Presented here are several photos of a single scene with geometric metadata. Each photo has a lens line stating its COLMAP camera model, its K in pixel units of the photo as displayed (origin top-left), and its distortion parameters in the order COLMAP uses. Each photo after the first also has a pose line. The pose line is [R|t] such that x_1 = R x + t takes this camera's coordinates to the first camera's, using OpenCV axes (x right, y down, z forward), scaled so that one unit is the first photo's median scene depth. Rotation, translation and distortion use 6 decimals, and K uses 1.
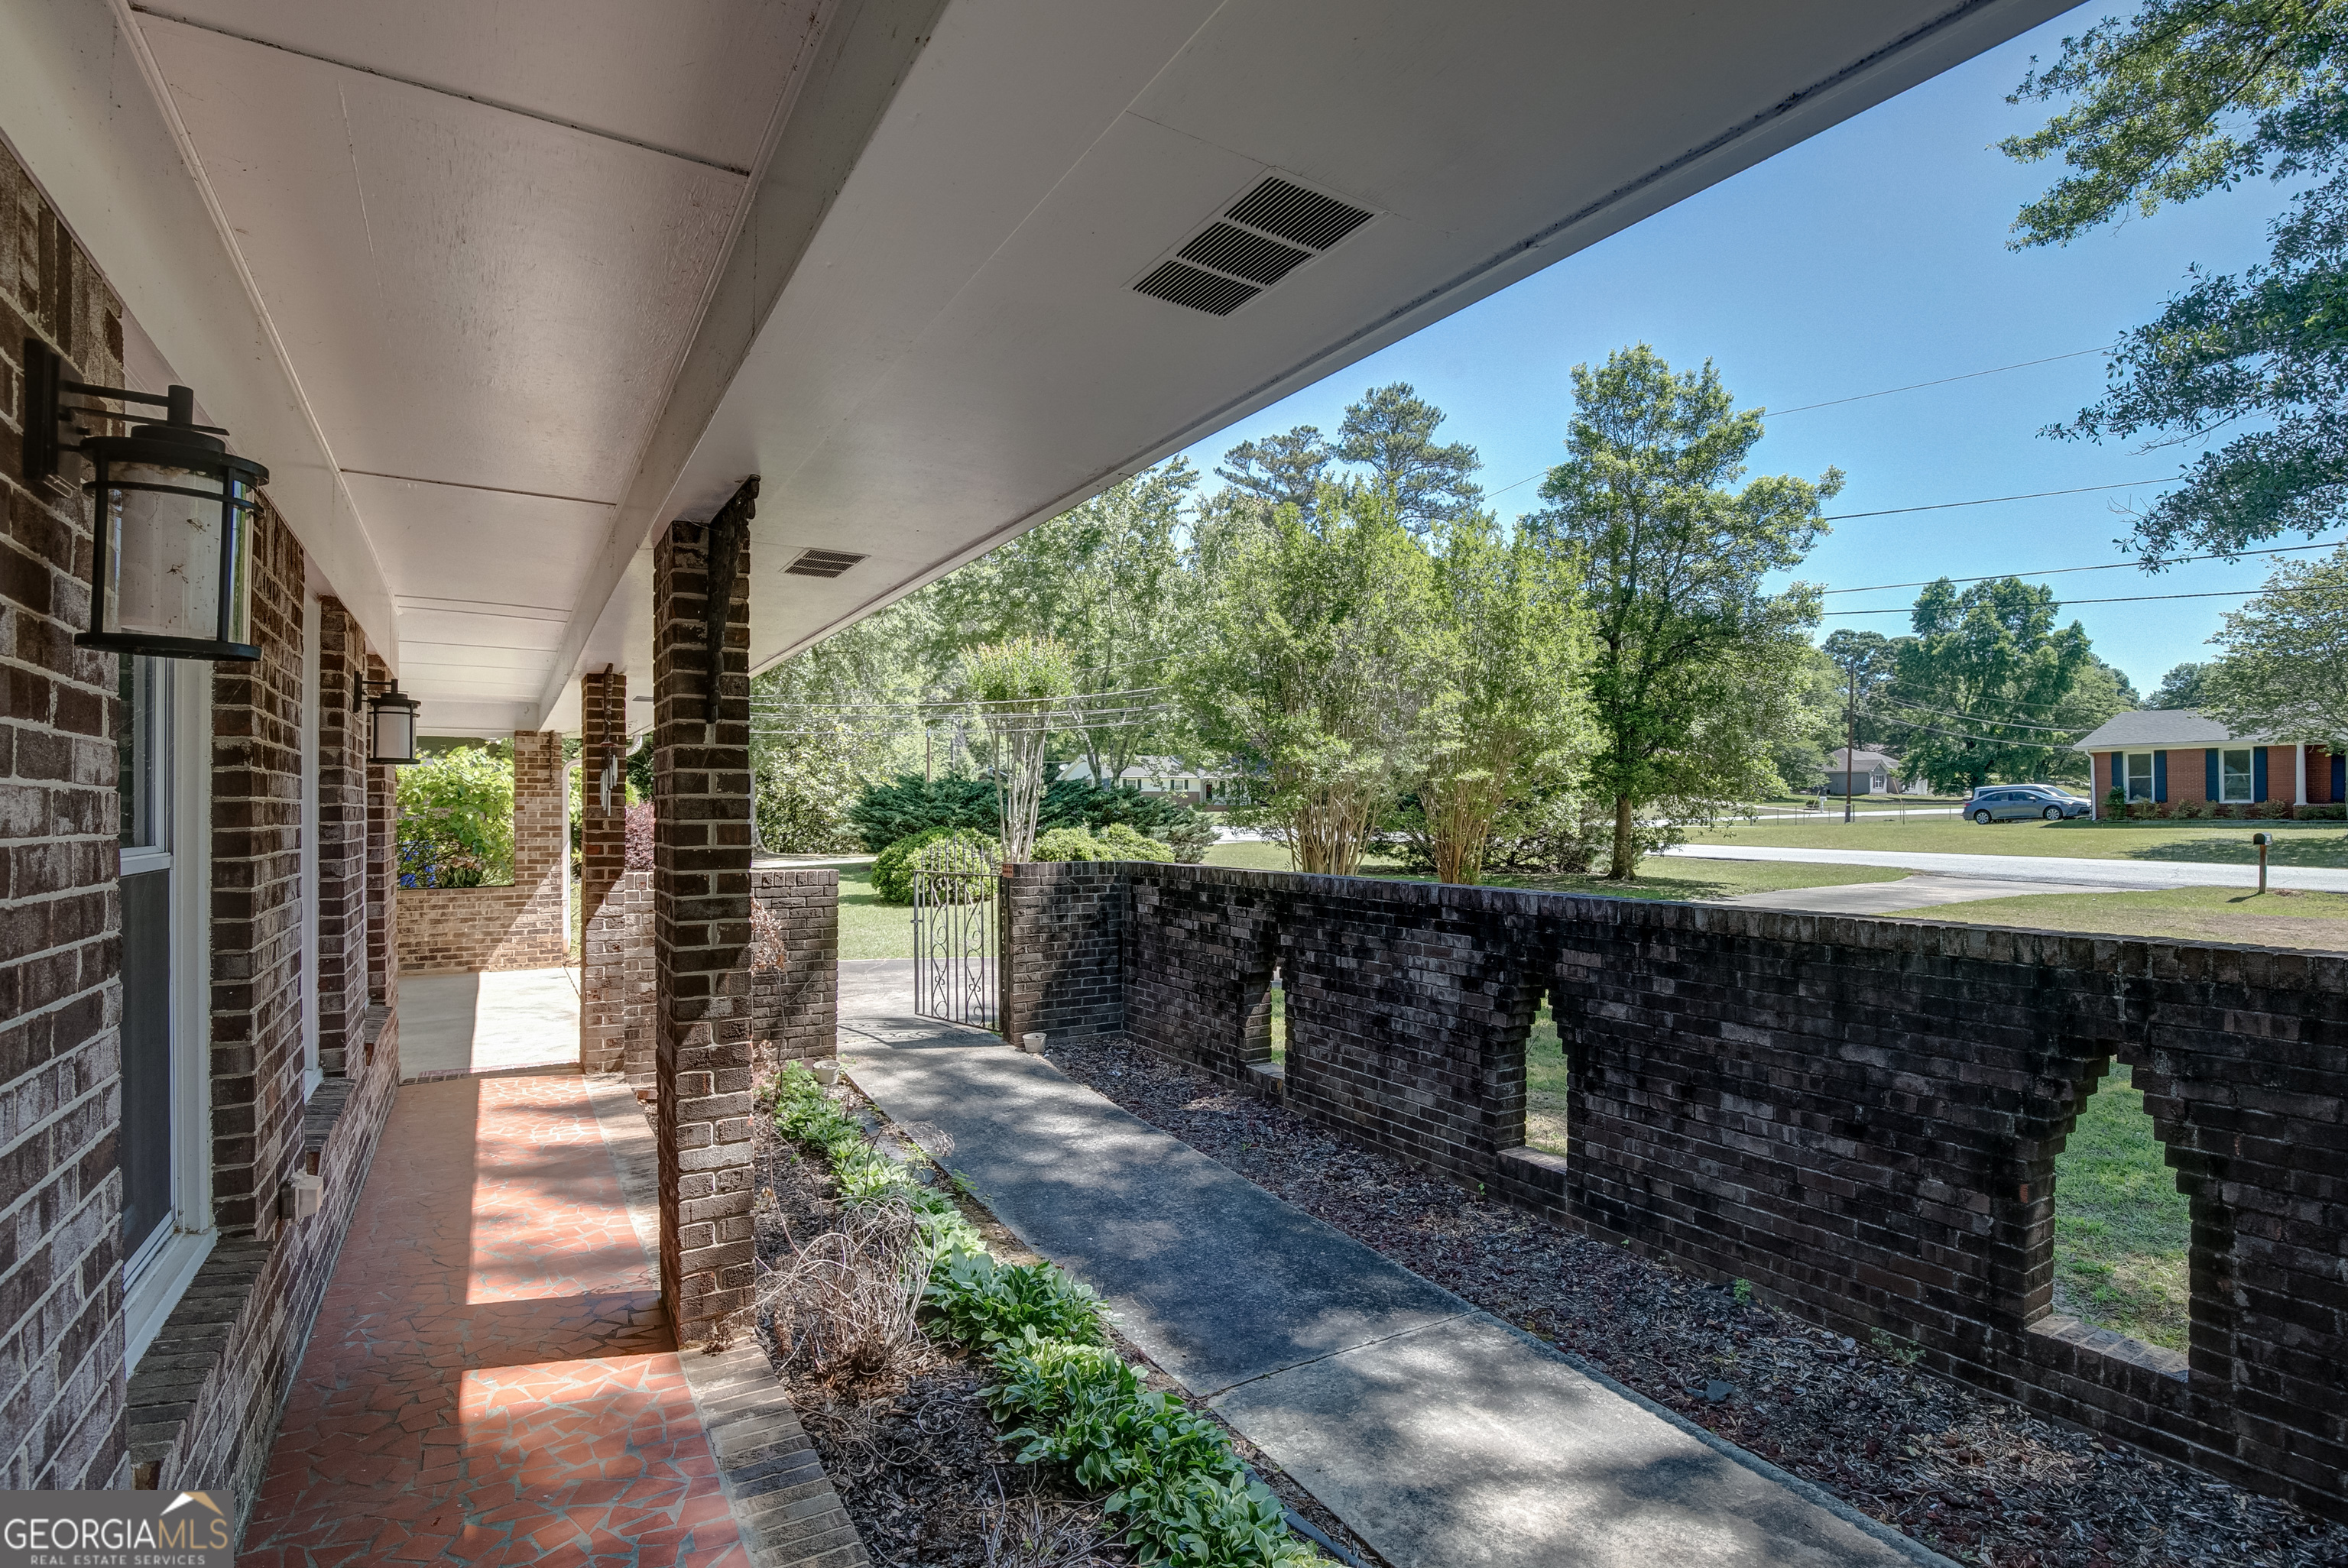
lens RADIAL K [[1129.3, 0, 1204.1], [0, 1129.3, 802.5], [0, 0, 1]] dist [-0.029289, -0.000018]
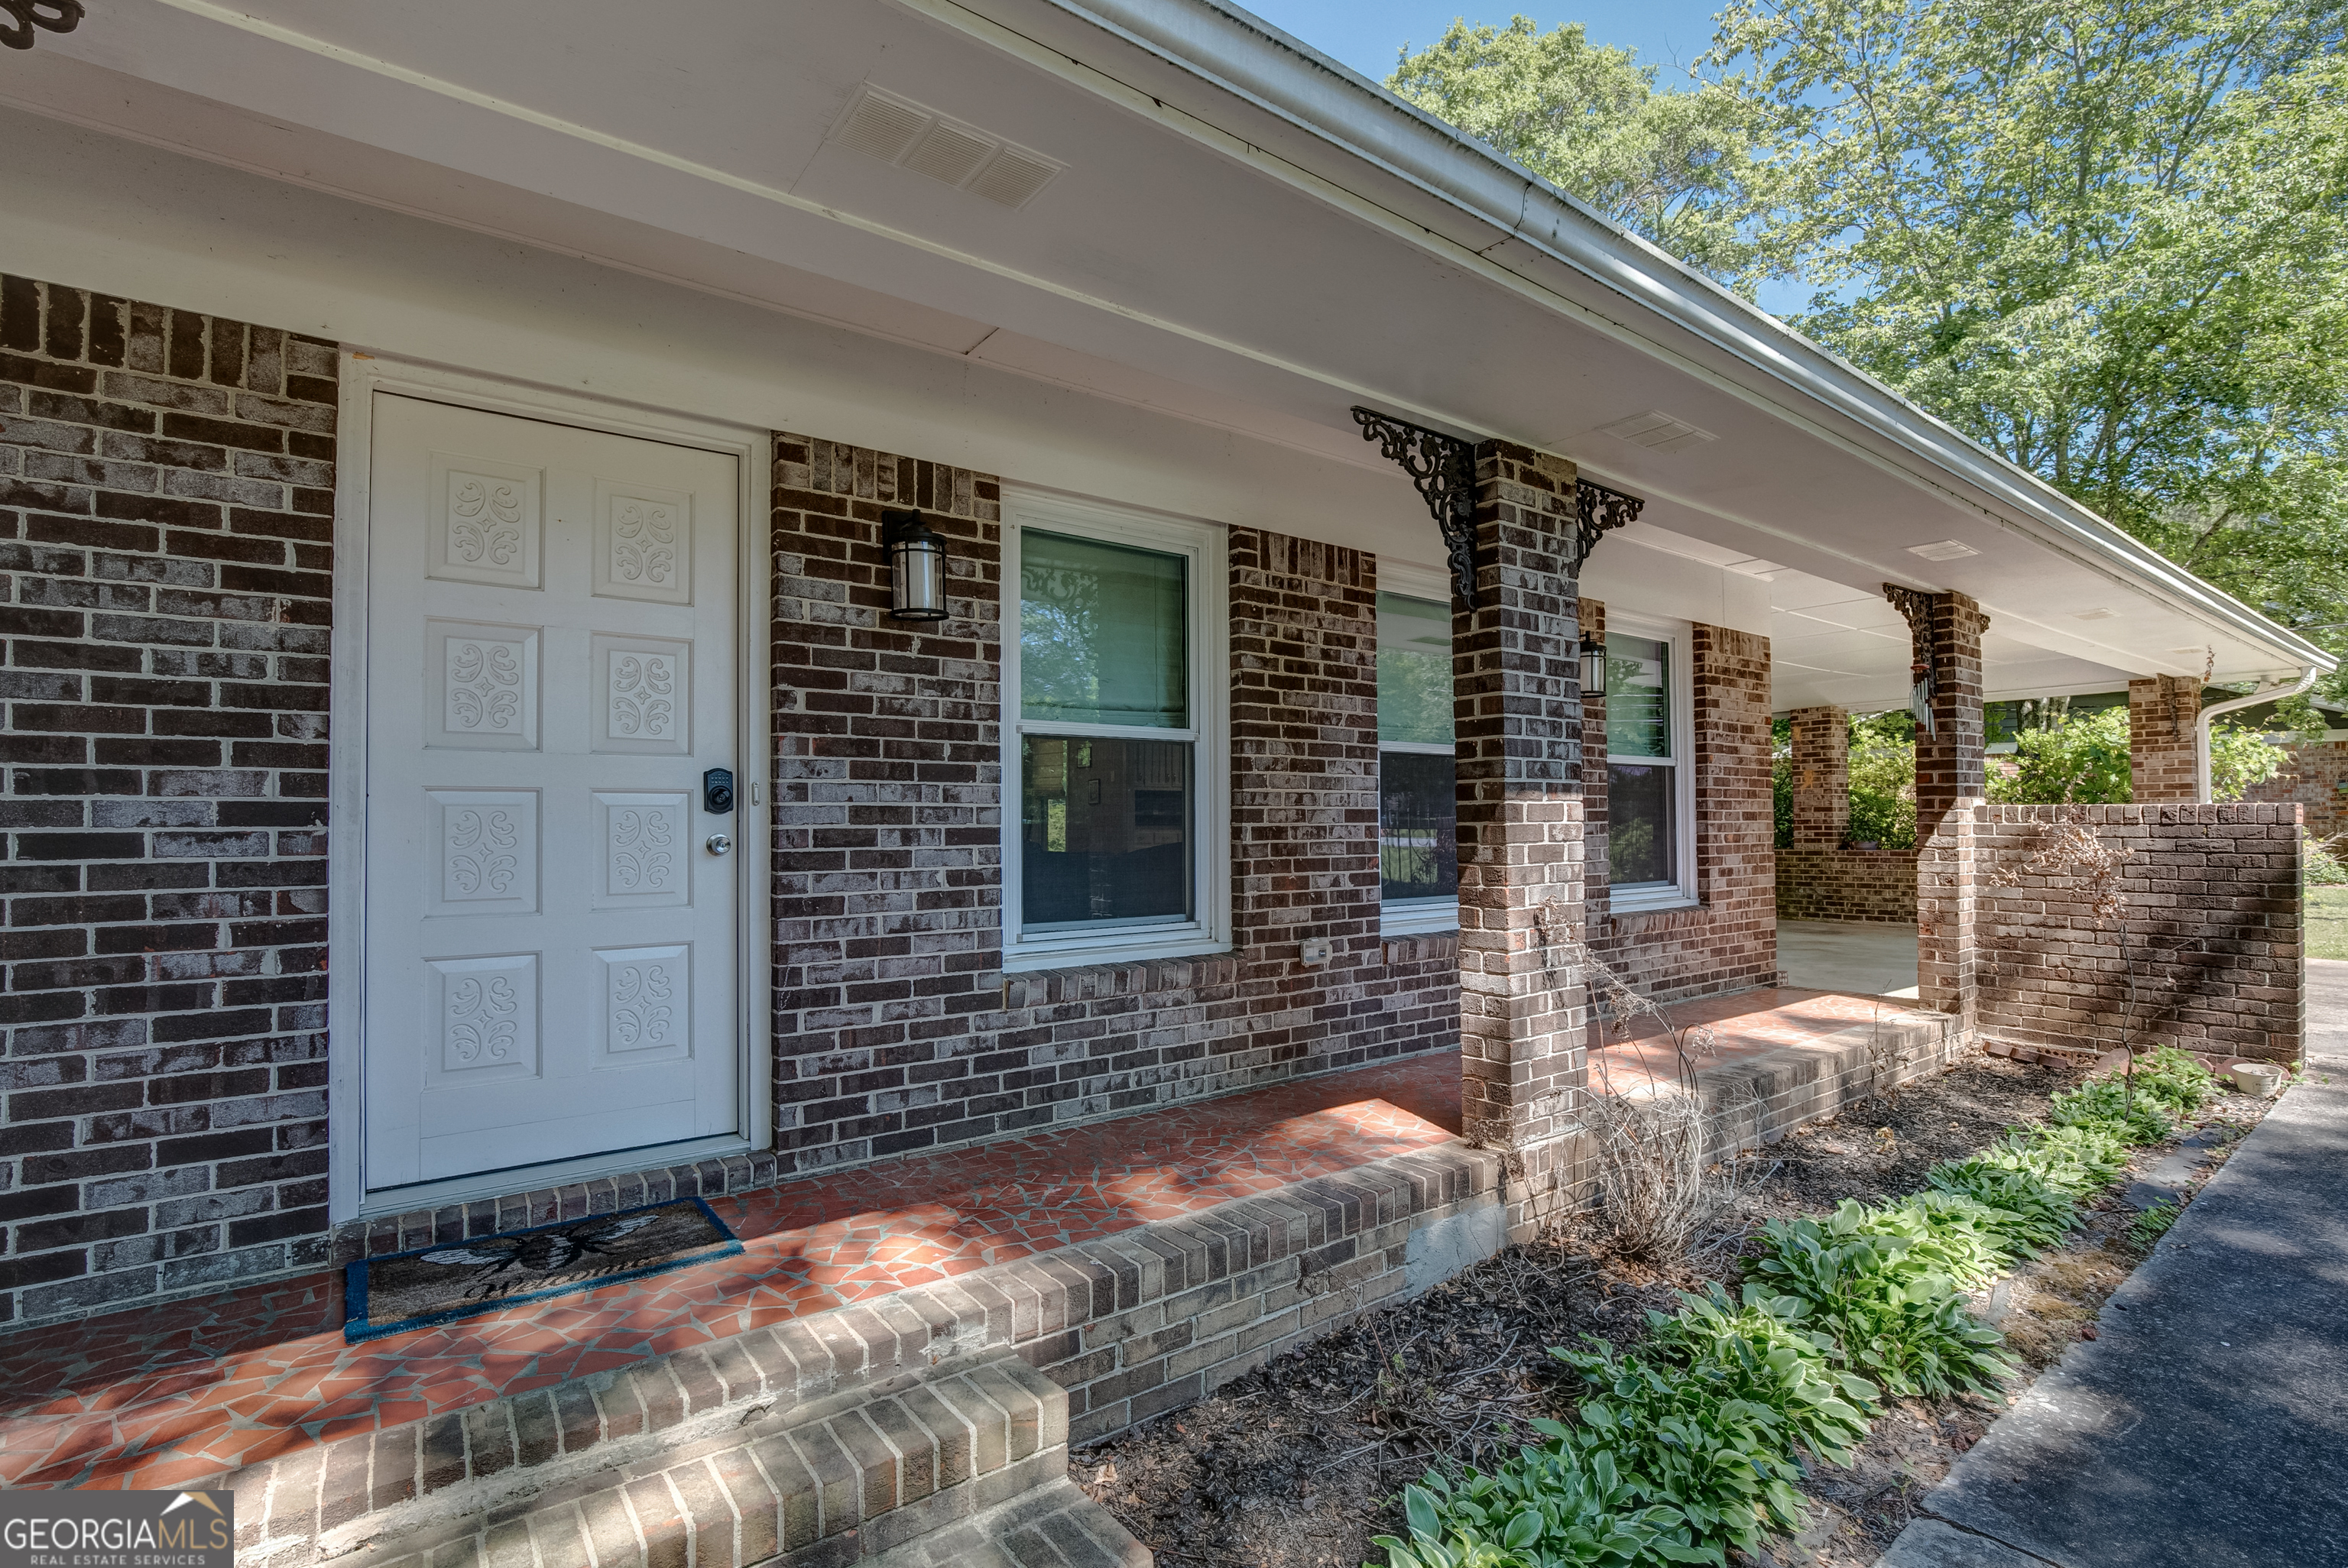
lens RADIAL K [[1079.9, 0, 1225.4], [0, 1079.9, 794.3], [0, 0, 1]] dist [-0.010537, -0.000111]
pose [[0.092323, -0.029521, -0.995291, 0.391371], [0.015235, 0.999485, -0.028232, 0.087723], [0.995613, -0.012556, 0.092725, 0.373428]]
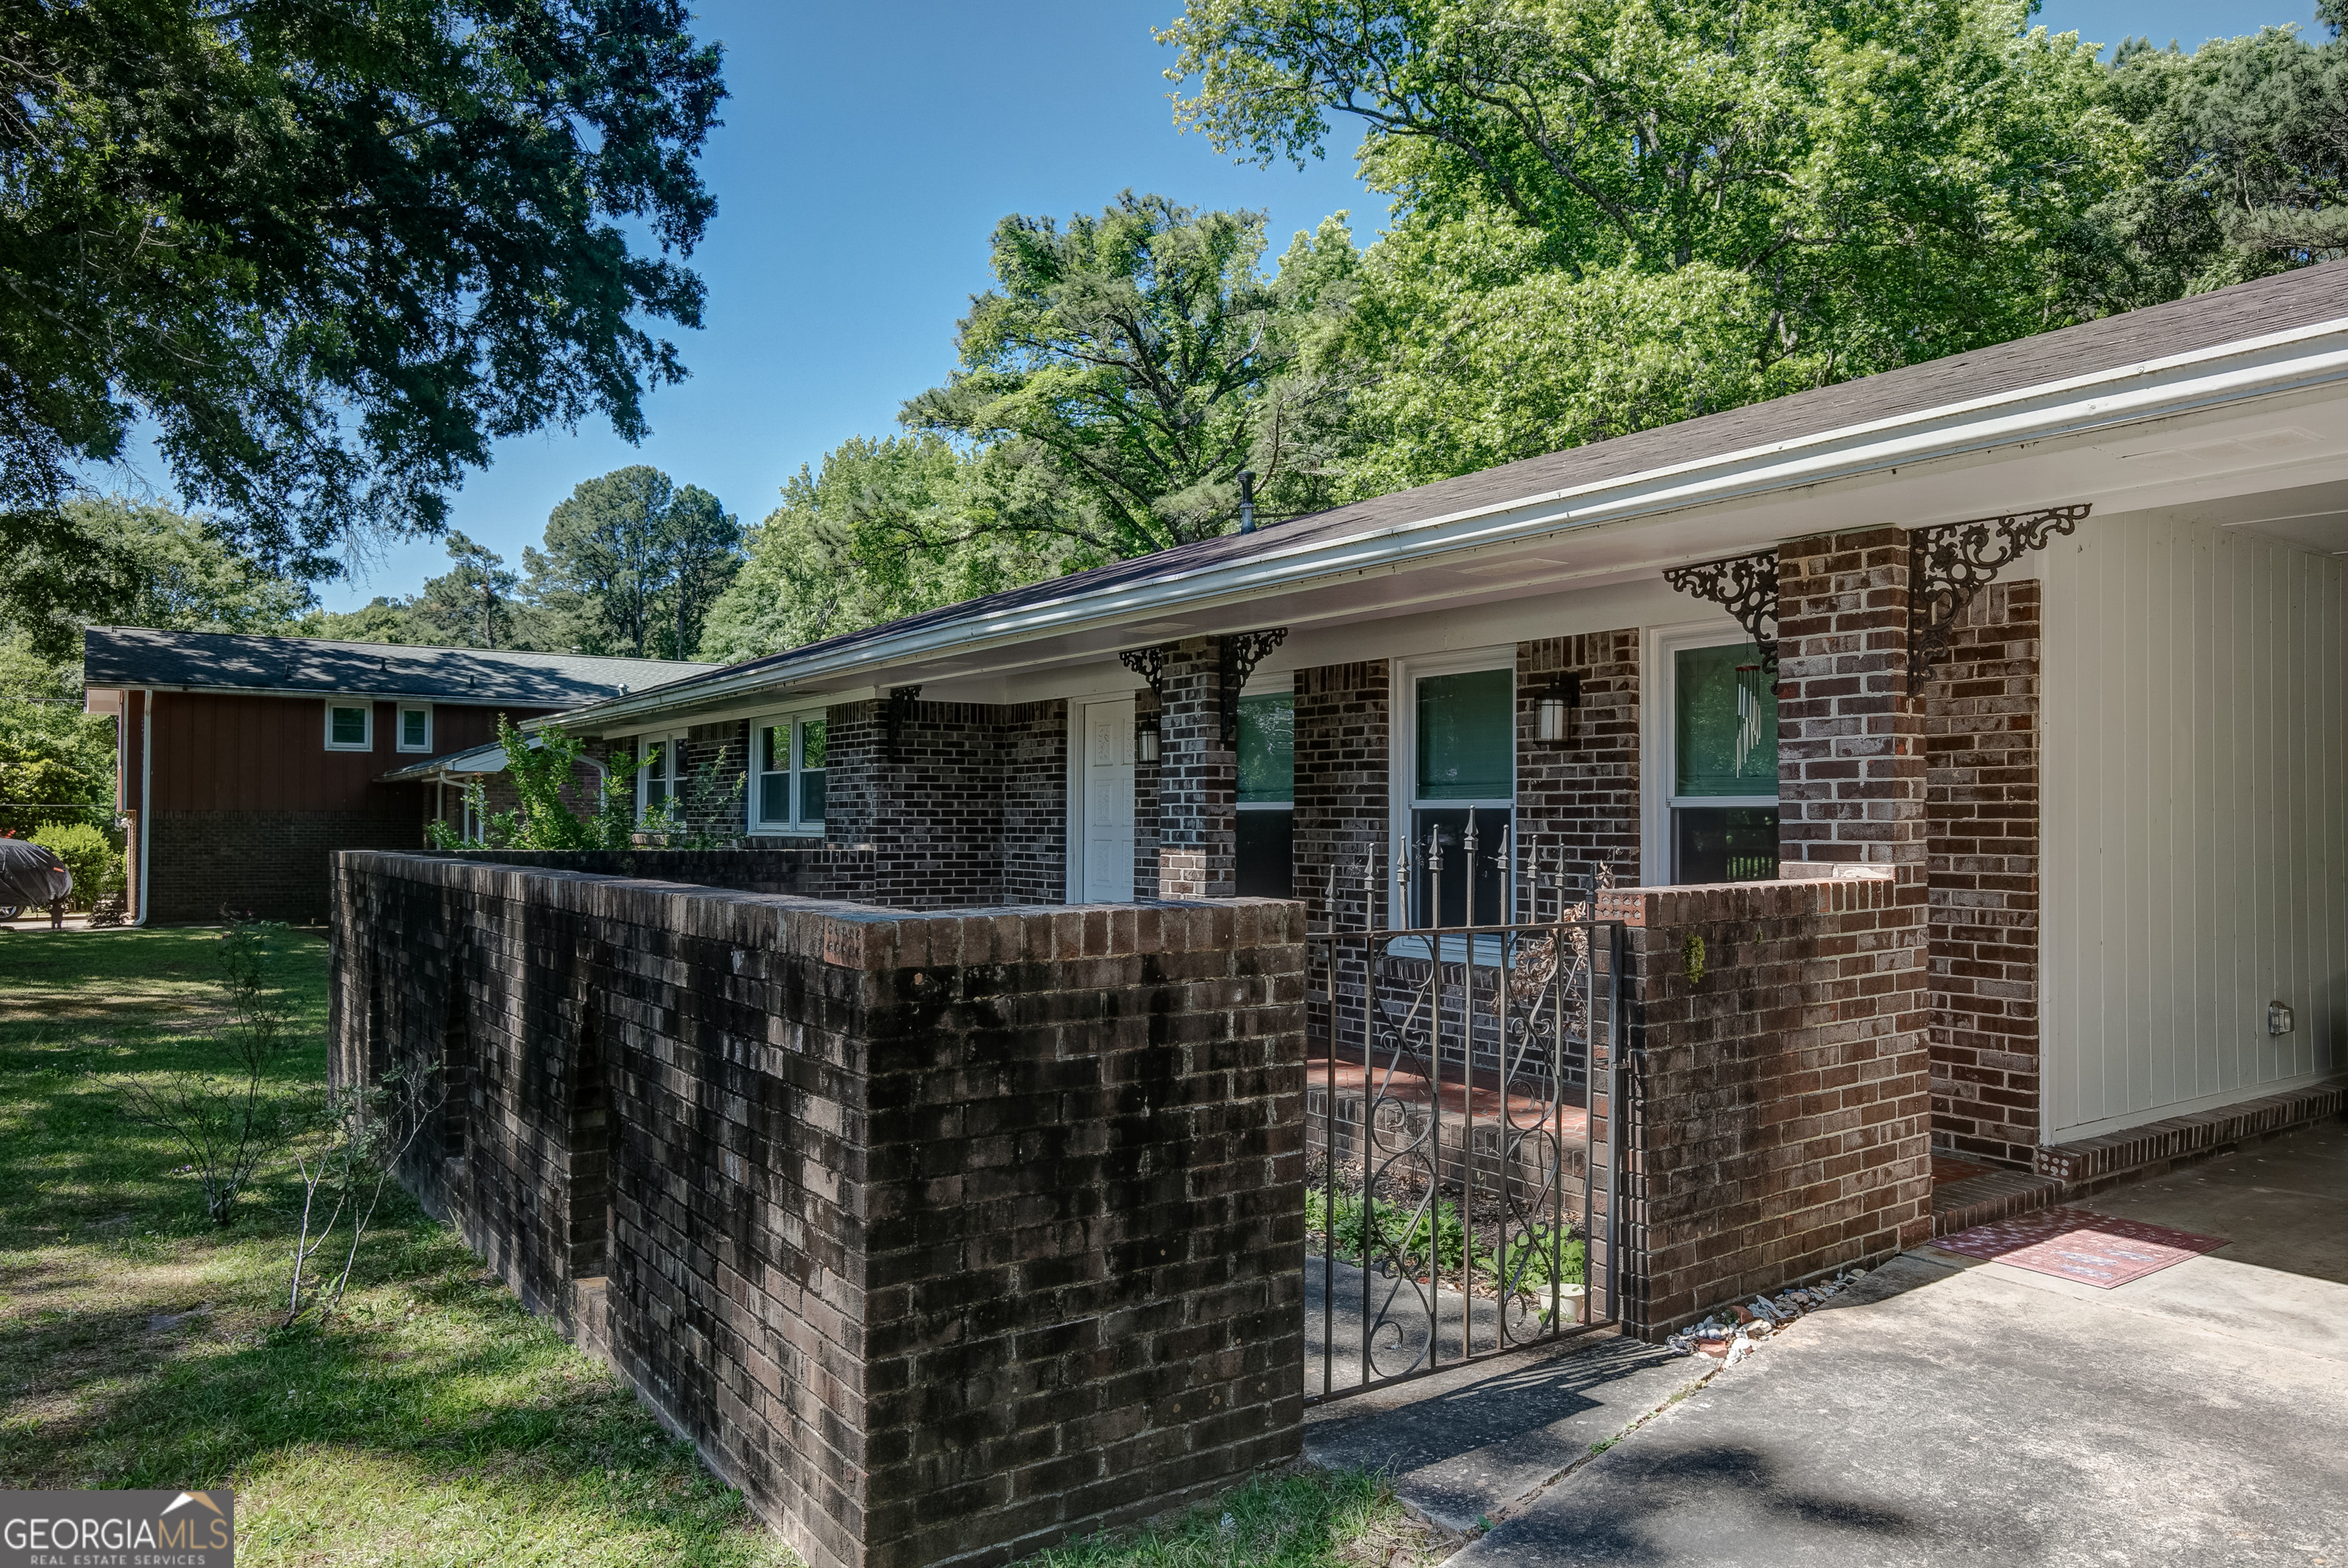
lens RADIAL K [[1546.1, 0, 1175.1], [0, 1546.1, 817.2], [0, 0, 1]] dist [0.005507, 0.000901]
pose [[-0.998752, -0.002083, -0.049911, -0.175630], [-0.001554, 0.999942, -0.010638, 0.053877], [0.049930, -0.010547, -0.998697, 2.219789]]
